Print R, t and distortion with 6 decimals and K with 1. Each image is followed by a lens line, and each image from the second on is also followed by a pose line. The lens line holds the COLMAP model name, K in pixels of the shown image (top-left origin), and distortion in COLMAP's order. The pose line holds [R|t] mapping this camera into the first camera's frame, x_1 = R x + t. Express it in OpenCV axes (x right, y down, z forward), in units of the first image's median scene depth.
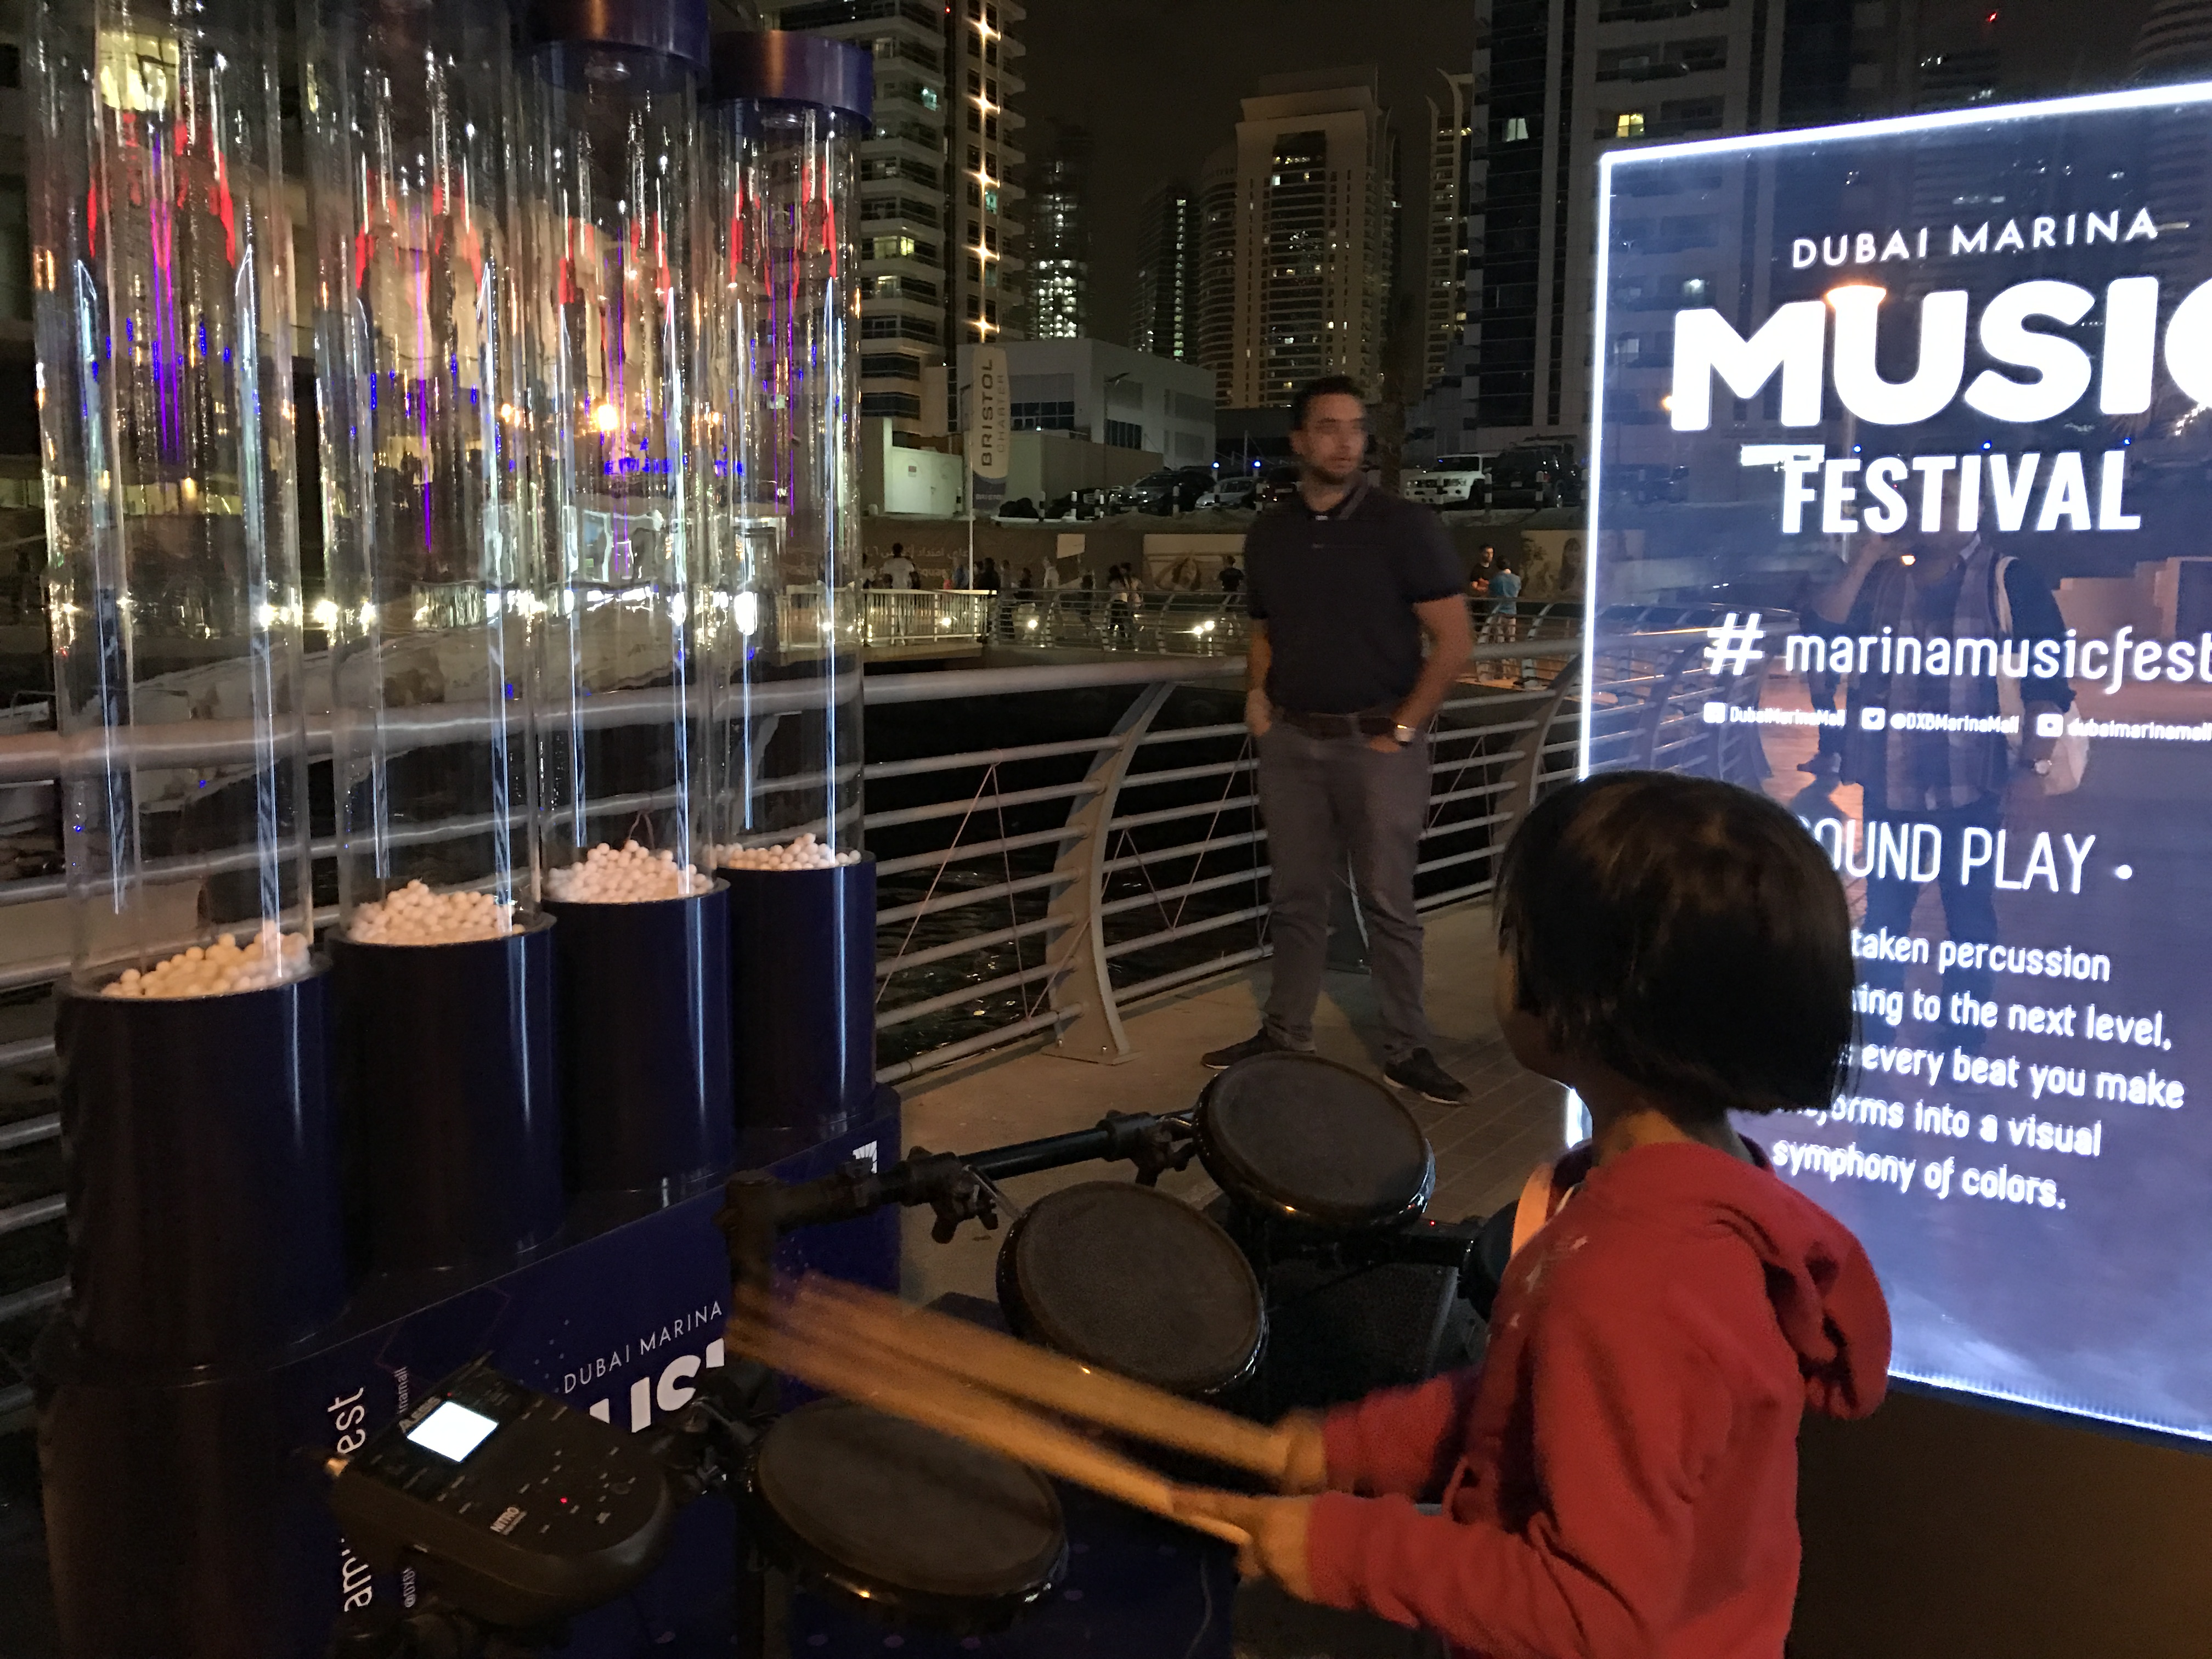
lens RADIAL K [[1892.0, 0, 1105.4], [0, 1892.0, 813.5], [0, 0, 1]] dist [0.004040, -0.000266]
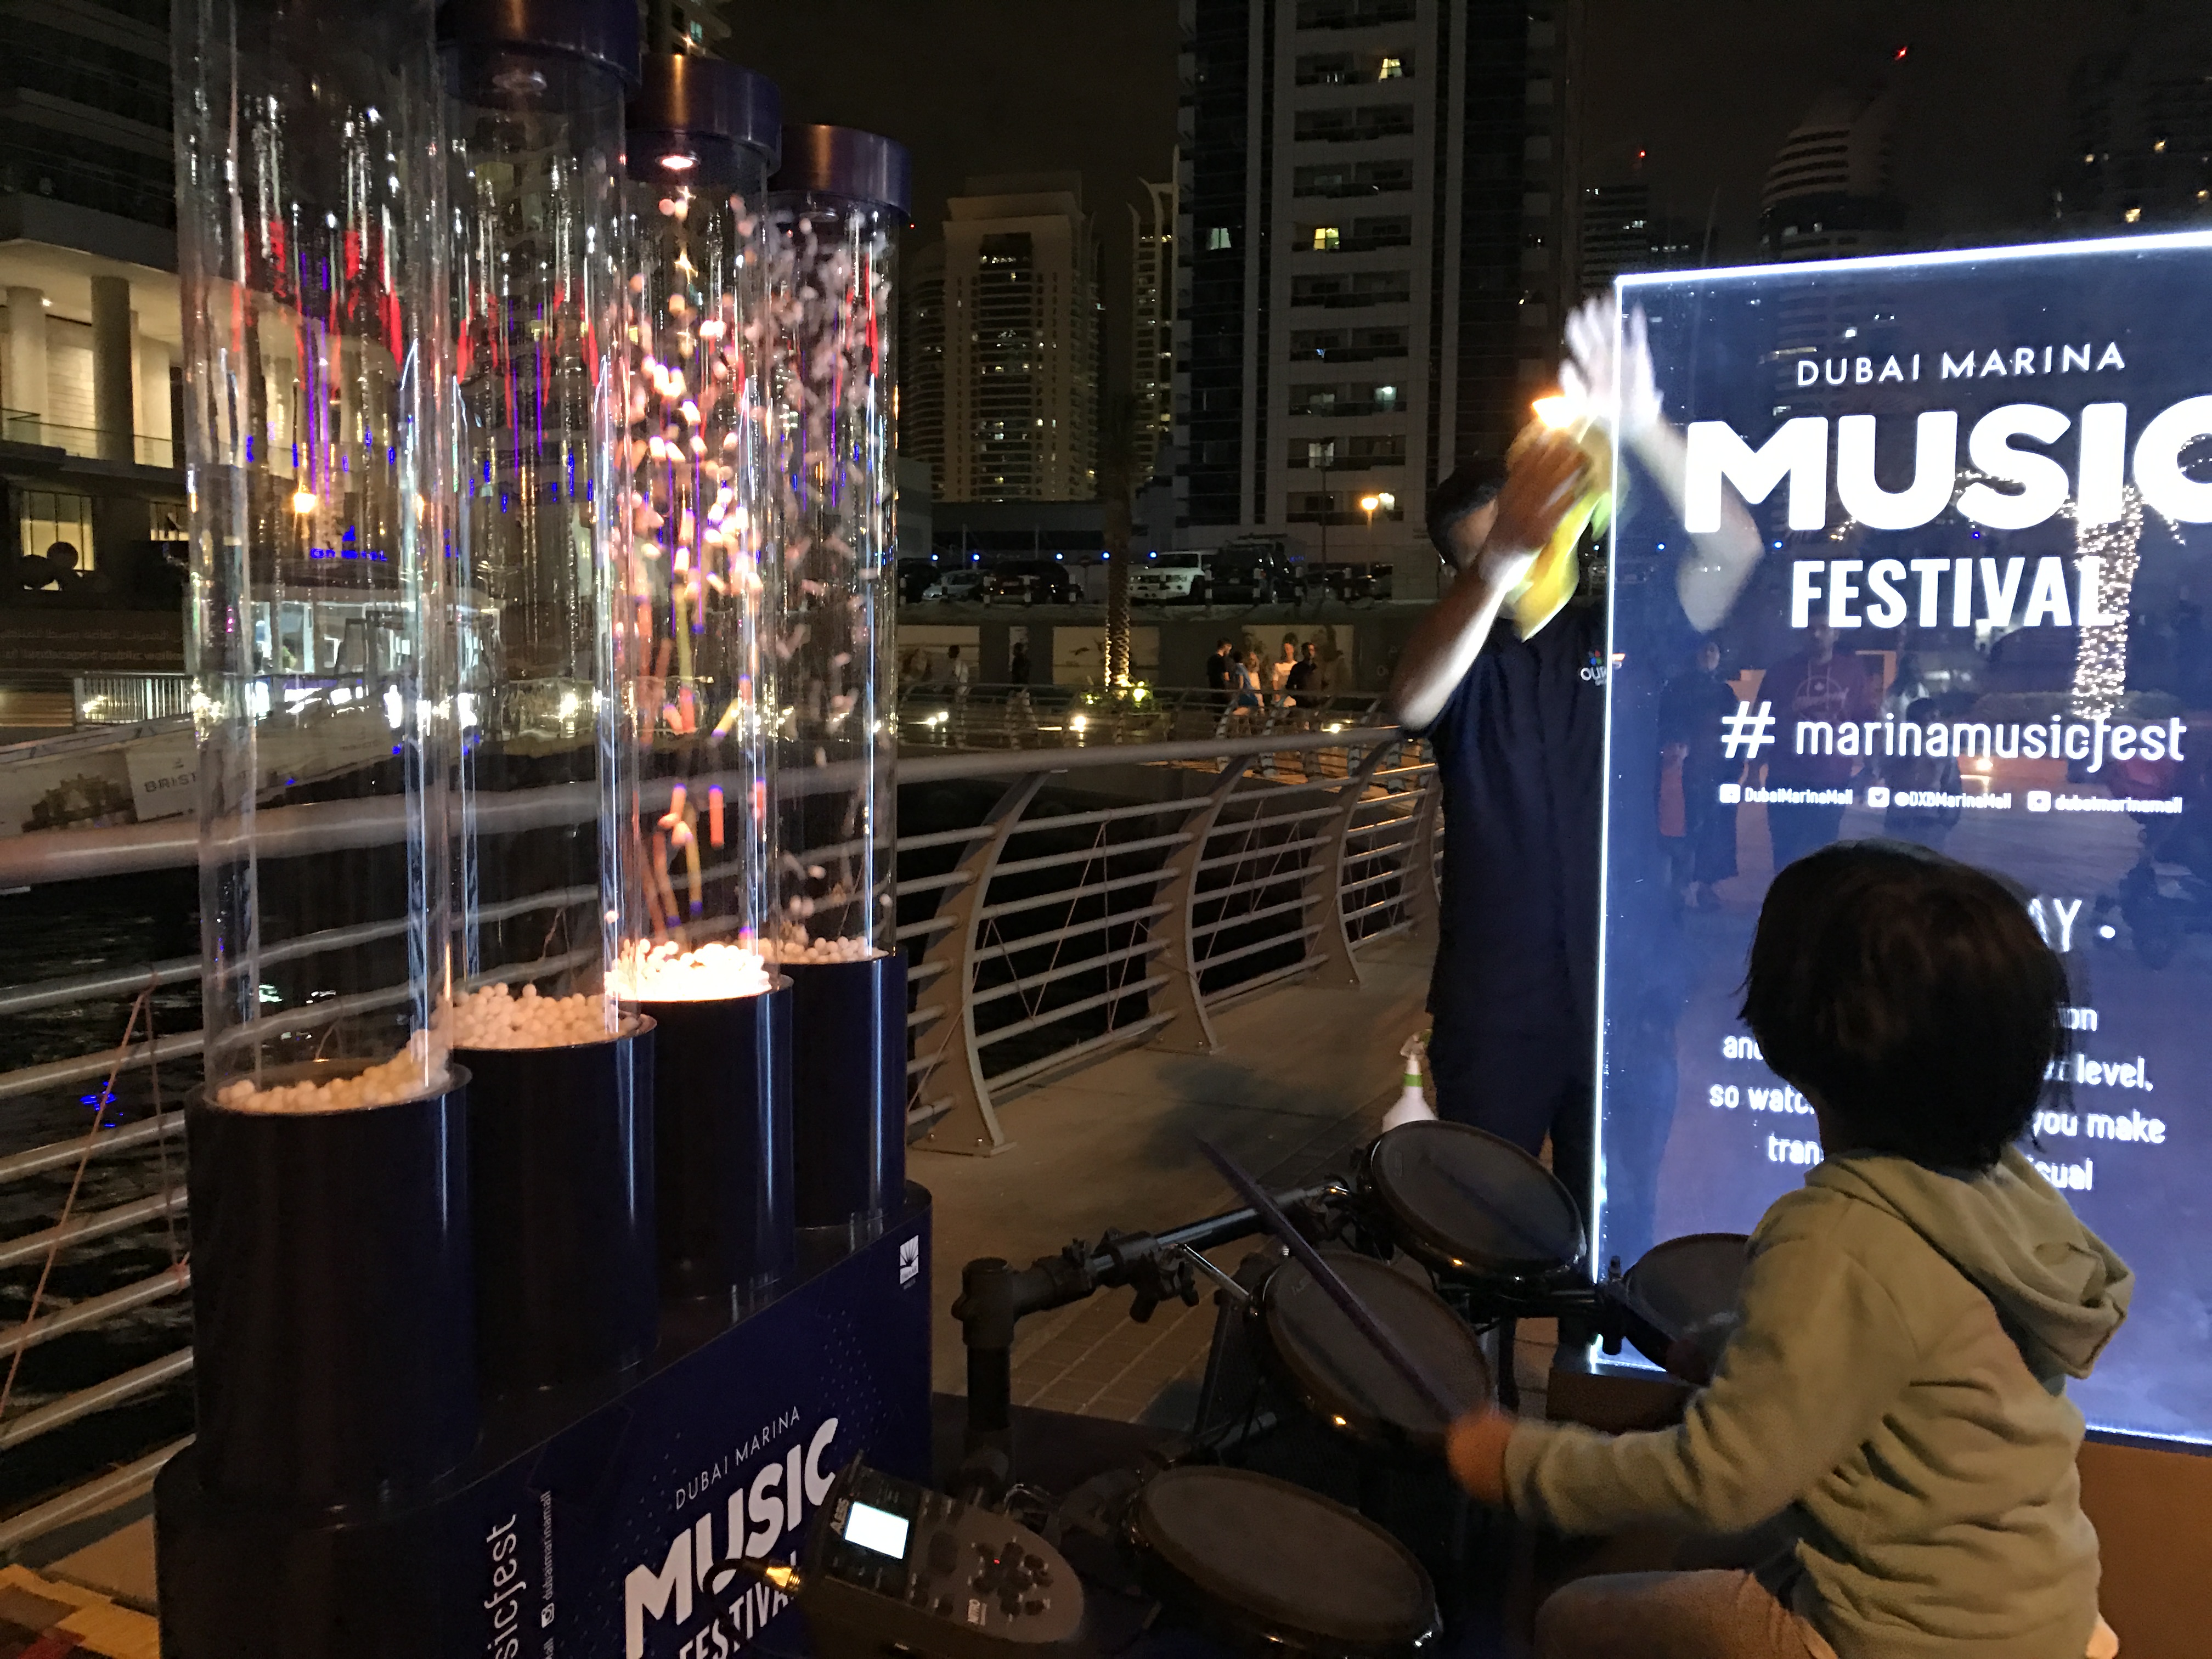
lens RADIAL K [[1892.0, 0, 1121.4], [0, 1892.0, 836.5], [0, 0, 1]] dist [0.004040, -0.000266]
pose [[0.985619, -0.014284, 0.168379, -0.201484], [0.020349, 0.999203, -0.034347, 0.001202], [-0.167754, 0.037280, 0.985124, -0.001506]]
